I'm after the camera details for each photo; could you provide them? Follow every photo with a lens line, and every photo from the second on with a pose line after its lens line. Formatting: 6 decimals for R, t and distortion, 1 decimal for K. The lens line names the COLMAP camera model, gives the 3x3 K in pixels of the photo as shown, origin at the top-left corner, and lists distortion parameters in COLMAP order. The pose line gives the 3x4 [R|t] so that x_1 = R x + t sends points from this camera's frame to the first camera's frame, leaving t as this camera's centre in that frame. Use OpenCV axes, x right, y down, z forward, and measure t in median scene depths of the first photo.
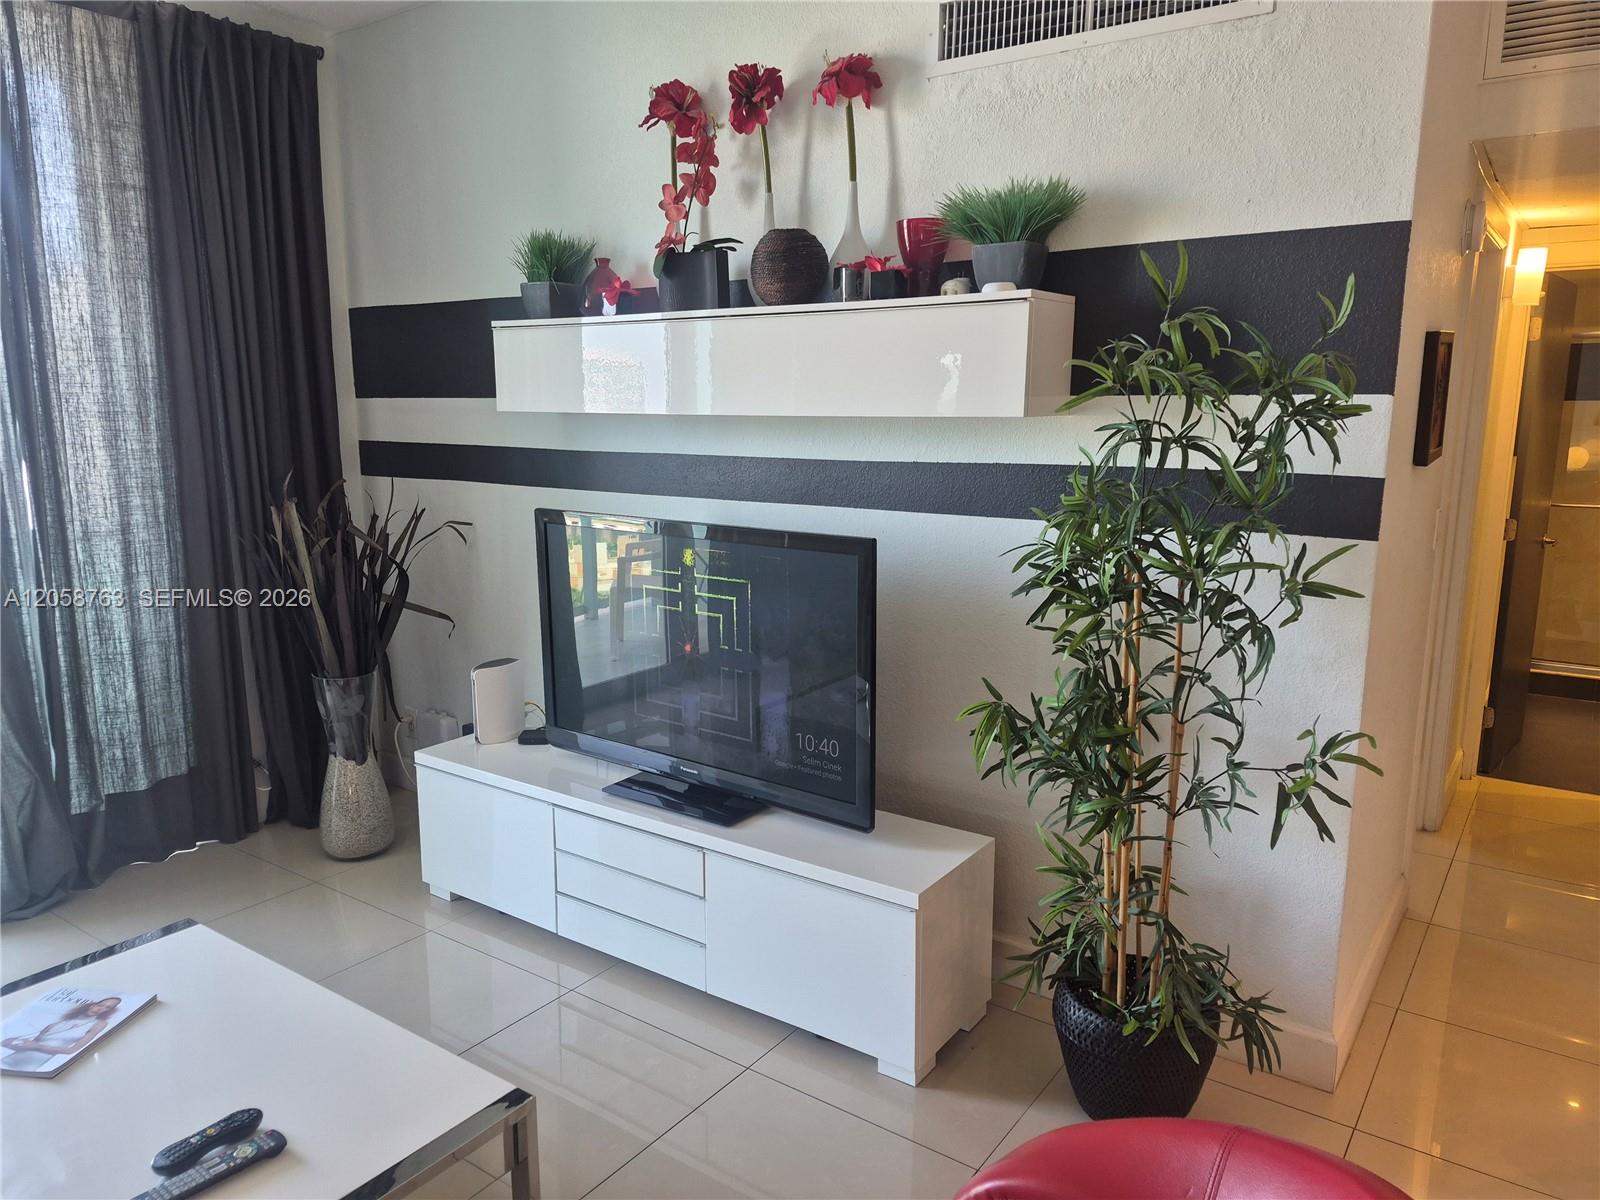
lens RADIAL K [[1110.1, 0, 784.2], [0, 1110.1, 615.6], [0, 0, 1]] dist [0.056000, -0.047640]
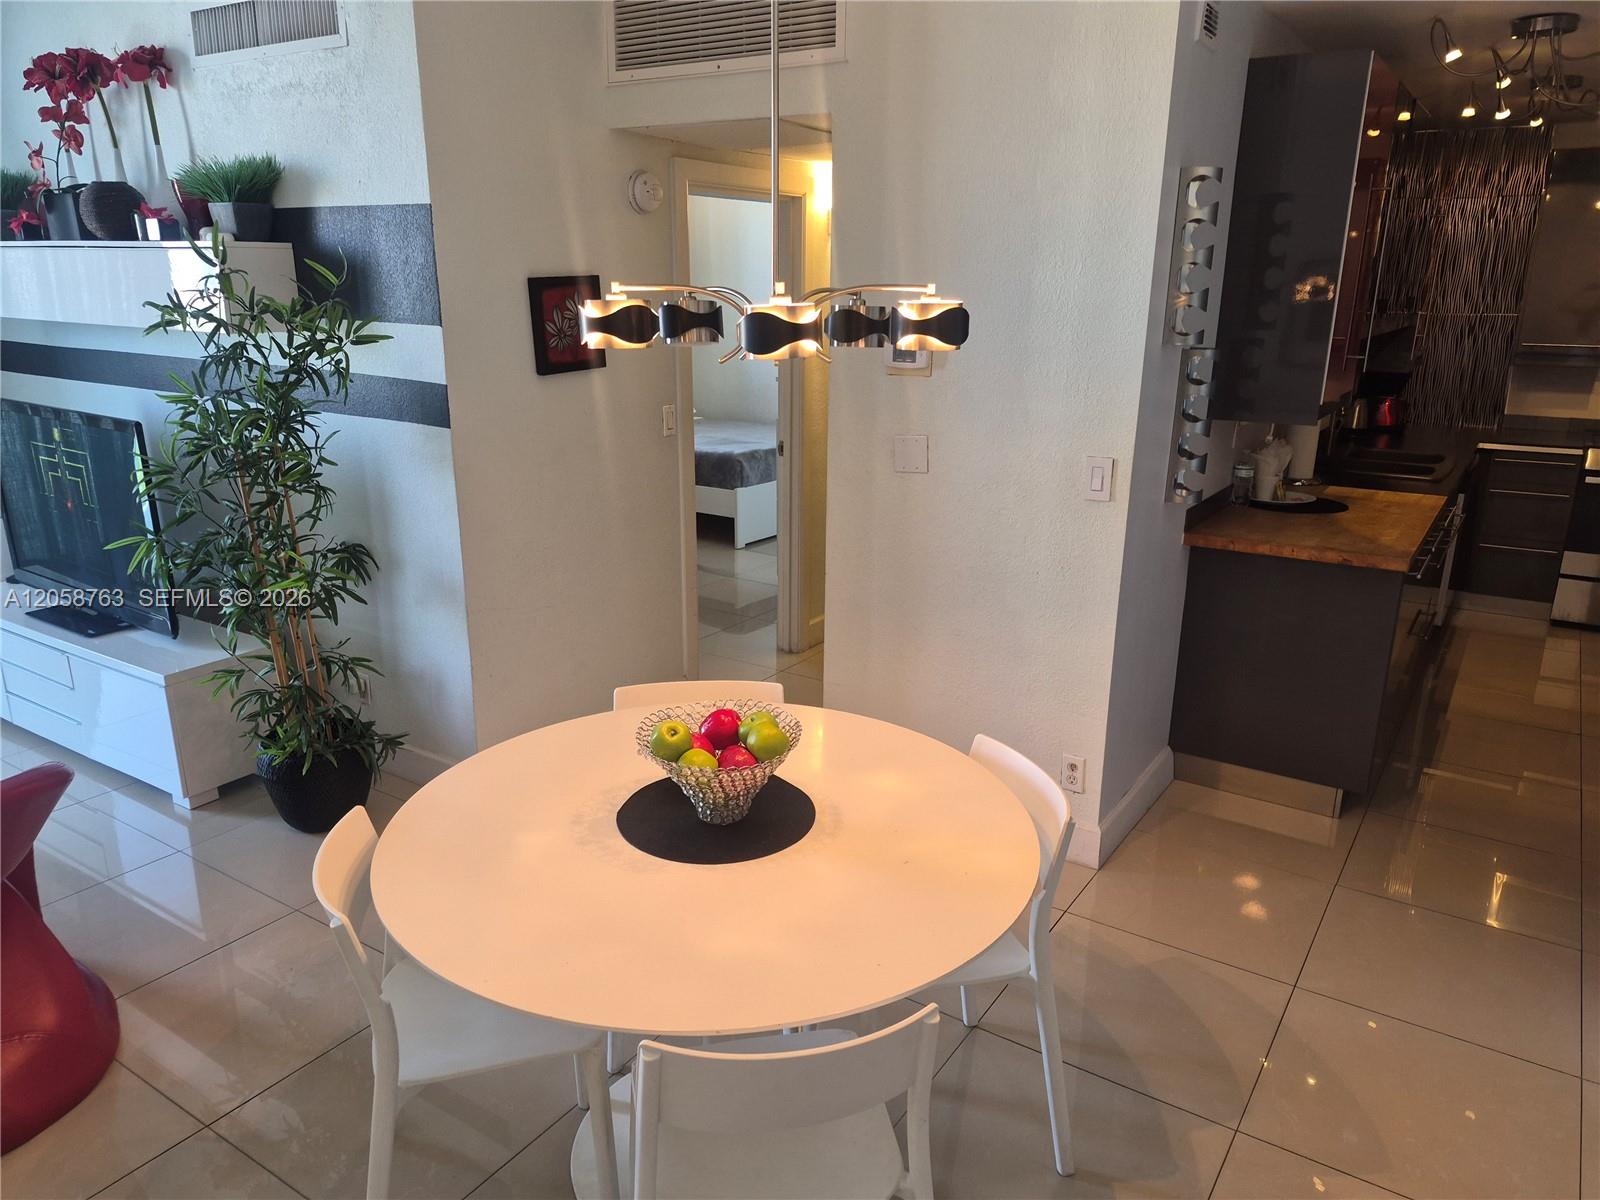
lens RADIAL K [[1110.1, 0, 804.6], [0, 1110.1, 605.8], [0, 0, 1]] dist [0.056000, -0.047640]
pose [[0.998895, -0.003845, 0.046849, 0.615592], [-0.000955, 0.994783, 0.102011, 0.009143], [-0.046996, -0.101943, 0.993679, -0.324124]]
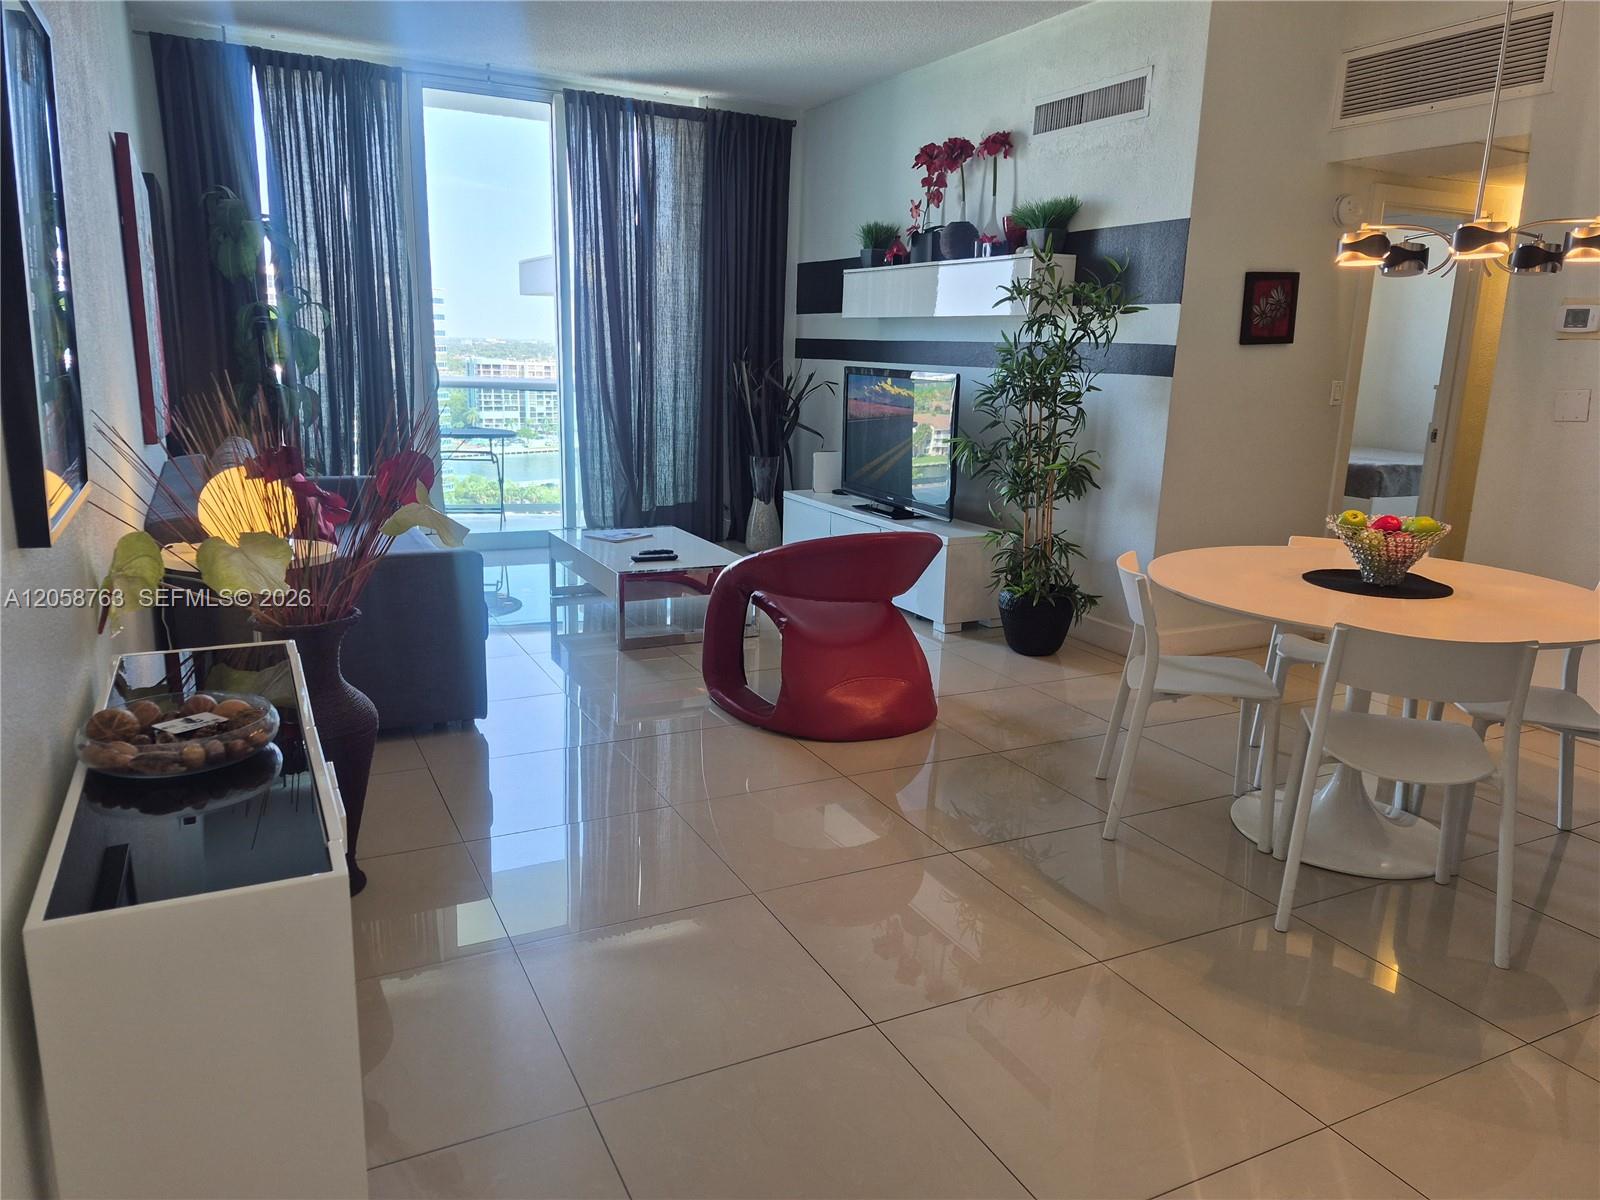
lens RADIAL K [[1110.1, 0, 798.1], [0, 1110.1, 608.4], [0, 0, 1]] dist [0.056000, -0.047640]
pose [[0.888485, 0.129521, -0.440249, 0.584876], [-0.112216, 0.991540, 0.065243, 0.196389], [0.444975, -0.008565, 0.895502, -0.752714]]
